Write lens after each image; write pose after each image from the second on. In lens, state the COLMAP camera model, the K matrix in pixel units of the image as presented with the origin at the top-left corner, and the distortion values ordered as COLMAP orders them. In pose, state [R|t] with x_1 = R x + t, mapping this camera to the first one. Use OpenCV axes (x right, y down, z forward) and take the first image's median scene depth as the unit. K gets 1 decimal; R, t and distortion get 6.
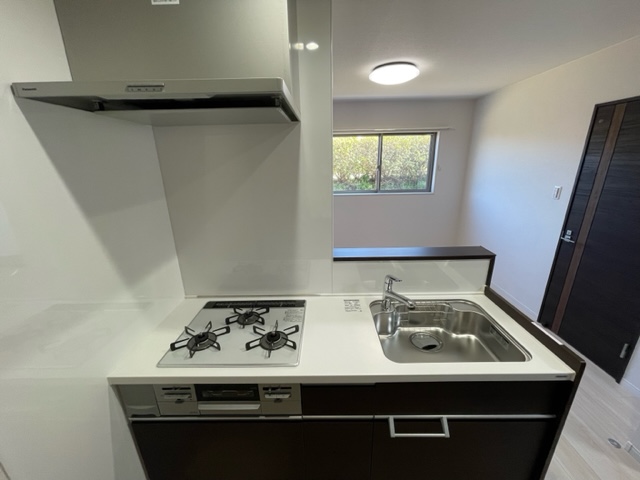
lens RADIAL K [[257.9, 0, 320.0], [0, 257.9, 240.0], [0, 0, 1]] dist [0.001703, 0.000223]
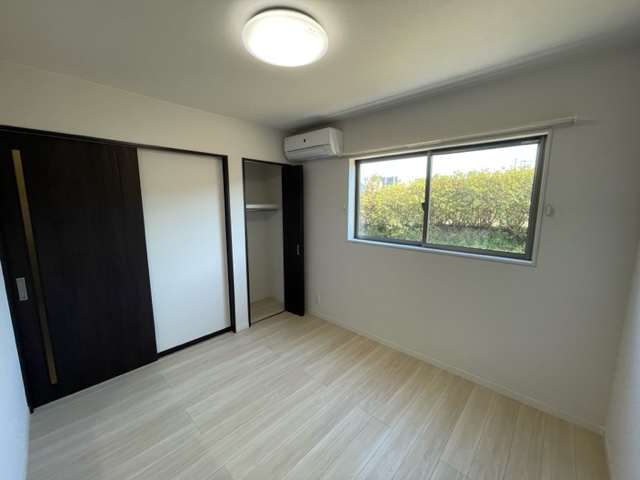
lens RADIAL K [[257.9, 0, 320.0], [0, 257.9, 240.0], [0, 0, 1]] dist [0.001703, 0.000223]
pose [[0.739483, 0.120607, -0.662283, 0.458567], [-0.220517, 0.972937, -0.069042, -0.109748], [0.636033, 0.197100, 0.746066, 0.417655]]
